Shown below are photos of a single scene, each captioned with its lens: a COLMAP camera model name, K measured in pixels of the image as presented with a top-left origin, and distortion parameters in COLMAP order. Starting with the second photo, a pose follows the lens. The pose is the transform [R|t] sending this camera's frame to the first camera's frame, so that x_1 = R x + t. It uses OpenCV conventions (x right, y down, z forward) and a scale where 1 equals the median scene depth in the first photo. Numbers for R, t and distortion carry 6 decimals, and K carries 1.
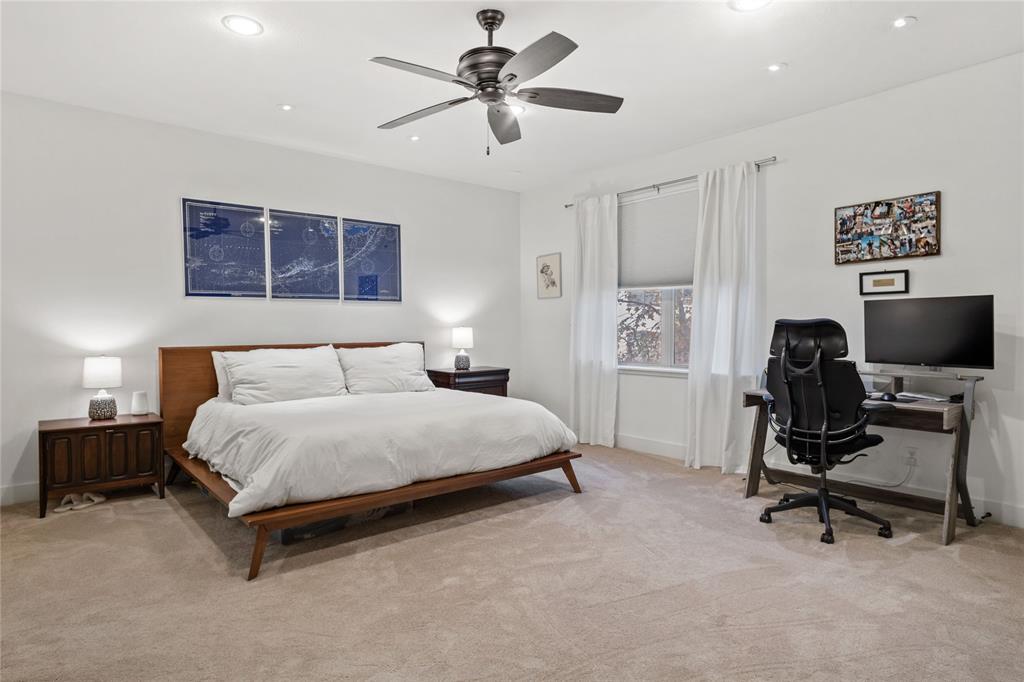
lens RADIAL K [[584.6, 0, 511.2], [0, 584.6, 329.3], [0, 0, 1]] dist [0.025633, -0.000099]
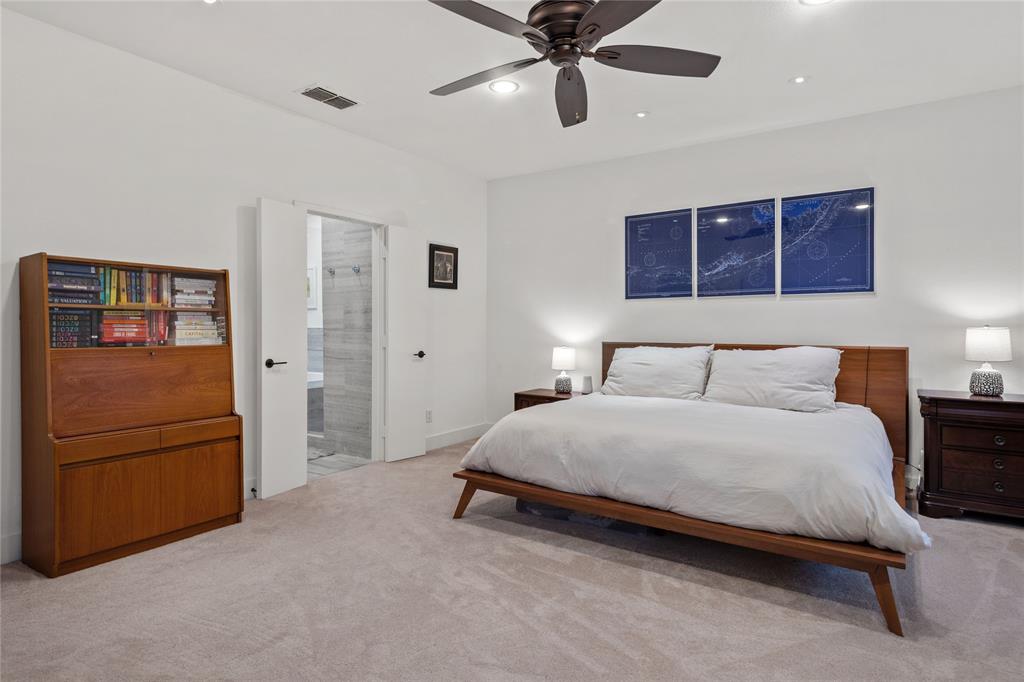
lens RADIAL K [[577.3, 0, 514.6], [0, 577.3, 325.0], [0, 0, 1]] dist [0.016551, -0.001407]
pose [[0.259898, -0.000616, -0.965636, 0.653311], [-0.008800, 0.999957, -0.003006, 0.000840], [0.965596, 0.009279, 0.259882, 0.627534]]
